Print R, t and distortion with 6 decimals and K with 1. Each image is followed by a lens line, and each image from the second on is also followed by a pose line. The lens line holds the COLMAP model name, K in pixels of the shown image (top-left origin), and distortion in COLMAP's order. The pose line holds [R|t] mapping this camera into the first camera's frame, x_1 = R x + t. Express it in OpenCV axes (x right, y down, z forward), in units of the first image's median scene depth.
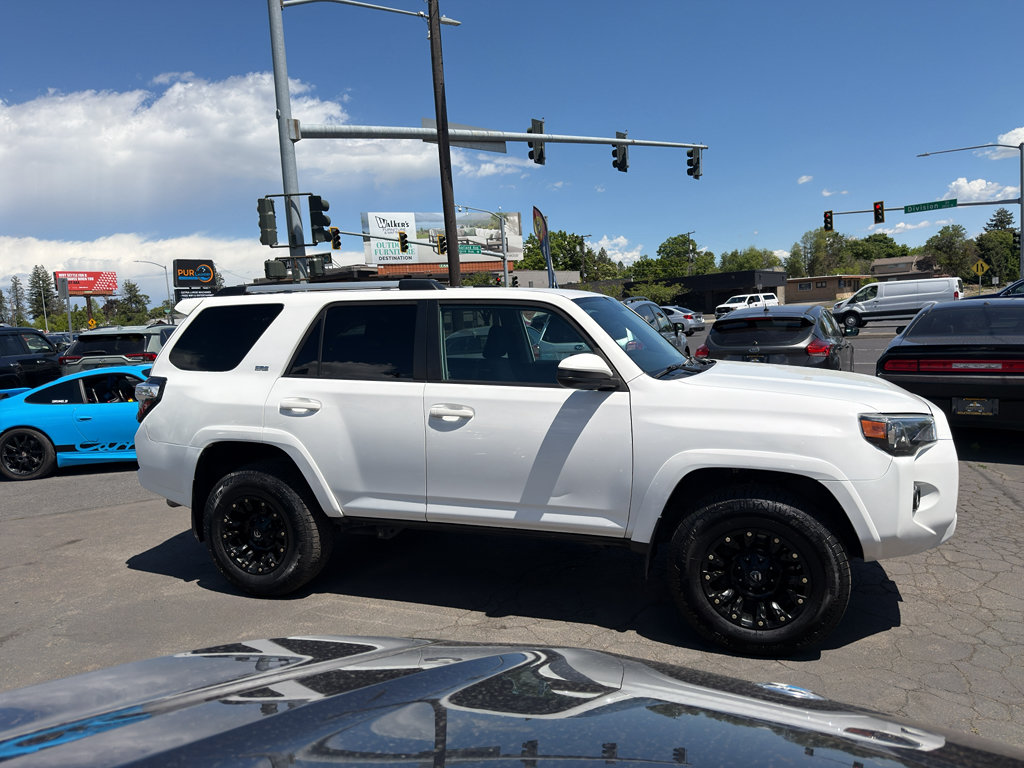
lens RADIAL K [[723.7, 0, 510.7], [0, 723.7, 403.4], [0, 0, 1]] dist [0.021948, -0.031794]
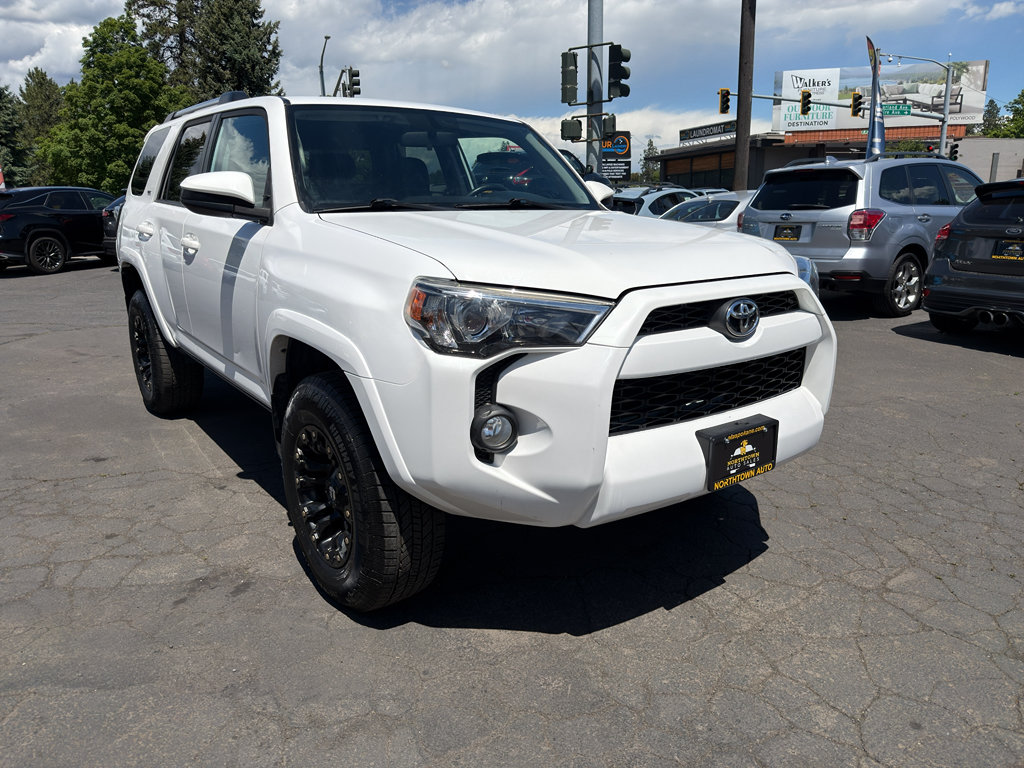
lens RADIAL K [[723.7, 0, 506.7], [0, 723.7, 394.6], [0, 0, 1]] dist [0.021948, -0.031794]
pose [[0.835541, 0.177366, -0.520011, 0.174445], [-0.096696, 0.979158, 0.178604, -0.000725], [0.540852, -0.098949, 0.835278, 0.104566]]
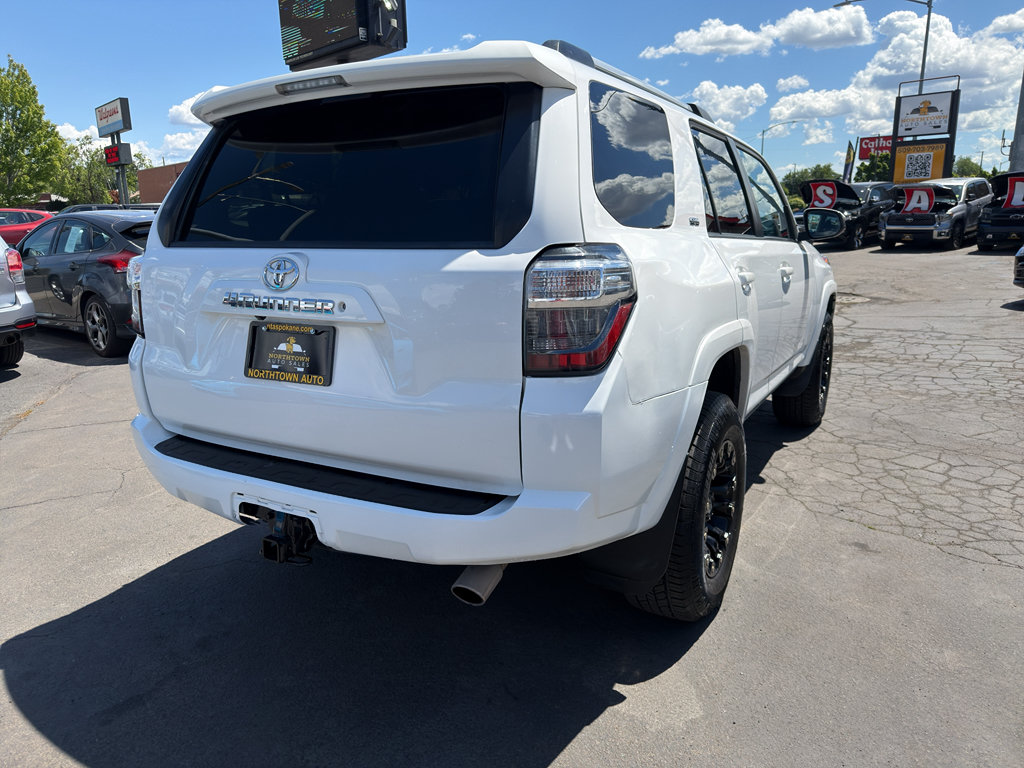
lens RADIAL K [[723.7, 0, 502.0], [0, 723.7, 383.0], [0, 0, 1]] dist [0.021948, -0.031794]
pose [[0.180122, -0.174752, 0.967997, -0.249436], [0.127295, 0.979958, 0.153224, -0.008597], [-0.975373, 0.095622, 0.198757, 0.277492]]
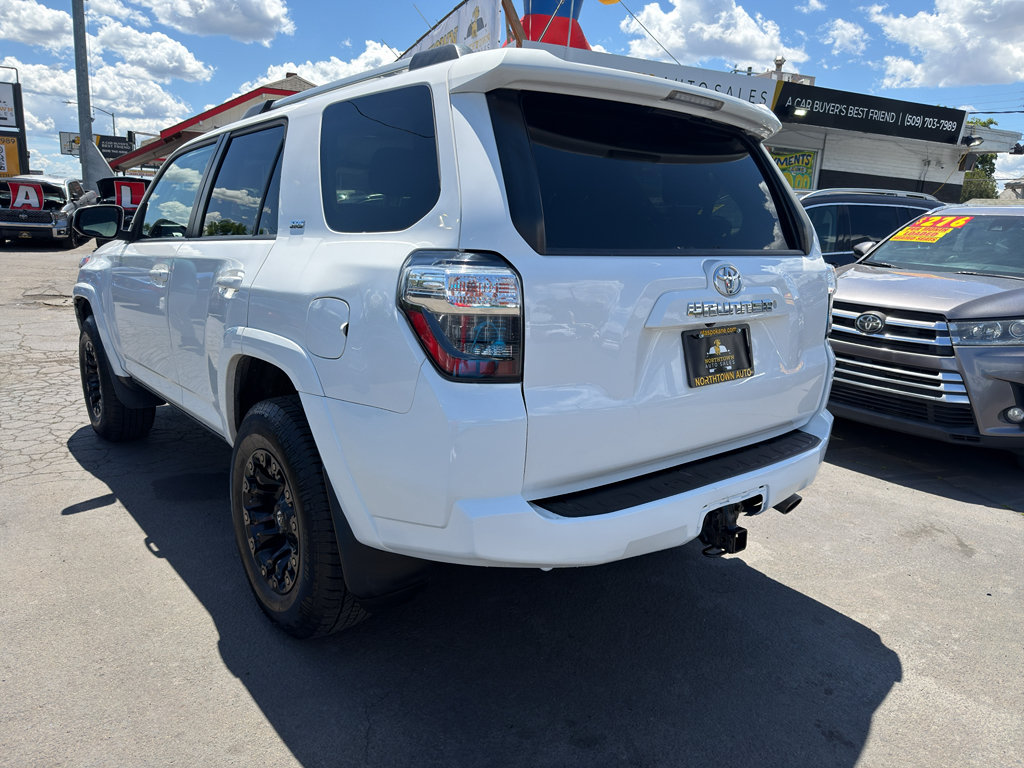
lens RADIAL K [[723.7, 0, 525.6], [0, 723.7, 380.8], [0, 0, 1]] dist [0.021948, -0.031794]
pose [[-0.868456, -0.090320, 0.487470, -0.169451], [0.060158, 0.956800, 0.284454, -0.033885], [-0.492103, 0.276361, -0.825506, 0.462234]]
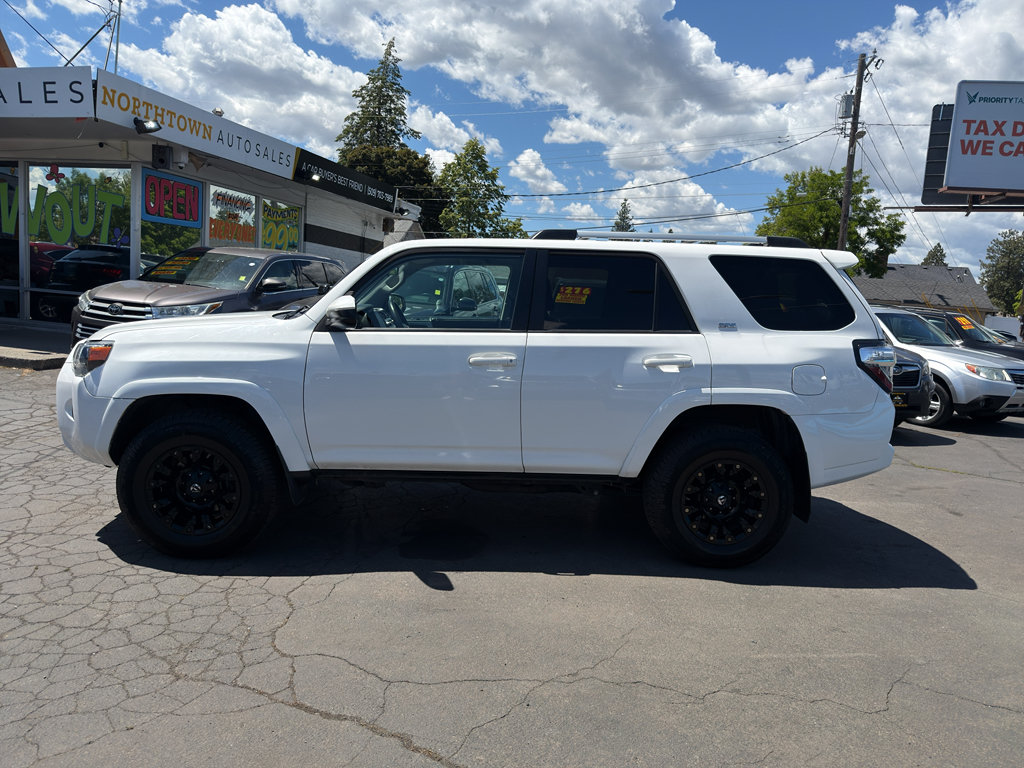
lens RADIAL K [[723.7, 0, 514.0], [0, 723.7, 389.9], [0, 0, 1]] dist [0.021948, -0.031794]
pose [[-0.917293, 0.045416, -0.395615, 0.105211], [-0.064094, 0.963684, 0.259240, -0.063135], [0.393022, 0.263155, -0.881069, 0.551378]]
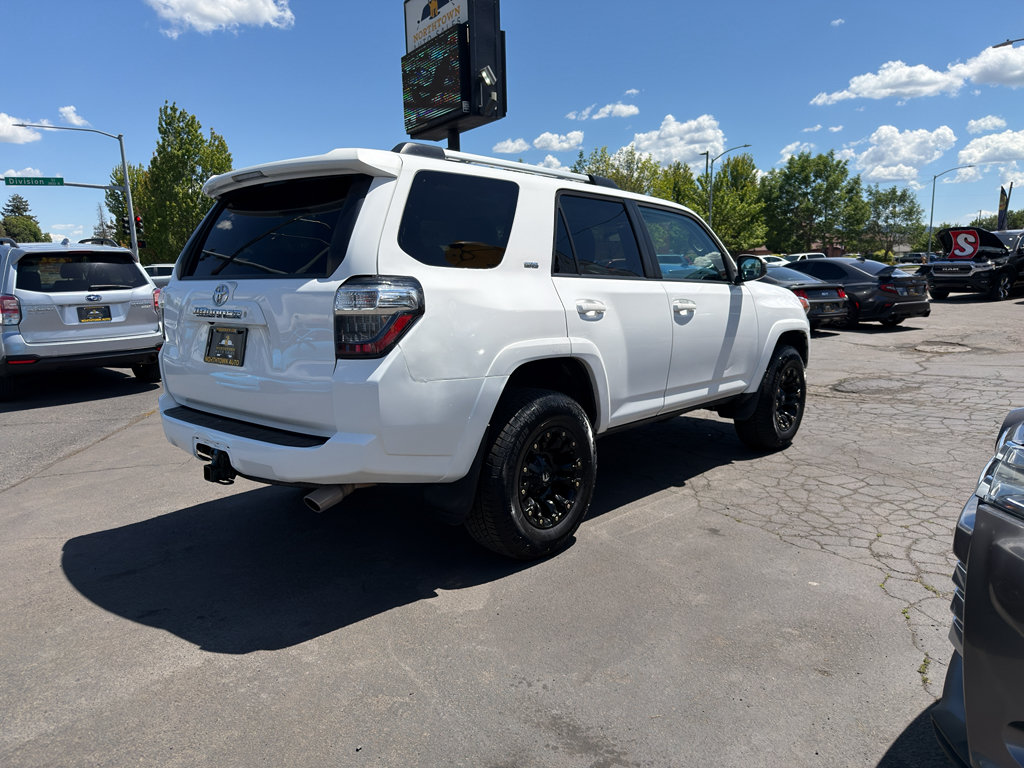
lens RADIAL K [[723.7, 0, 512.2], [0, 723.7, 391.3], [0, 0, 1]] dist [0.021948, -0.031794]
pose [[0.371091, -0.111406, 0.921889, -0.285608], [0.111252, 0.990960, 0.074971, 0.006626], [-0.921908, 0.074741, 0.380131, 0.195344]]
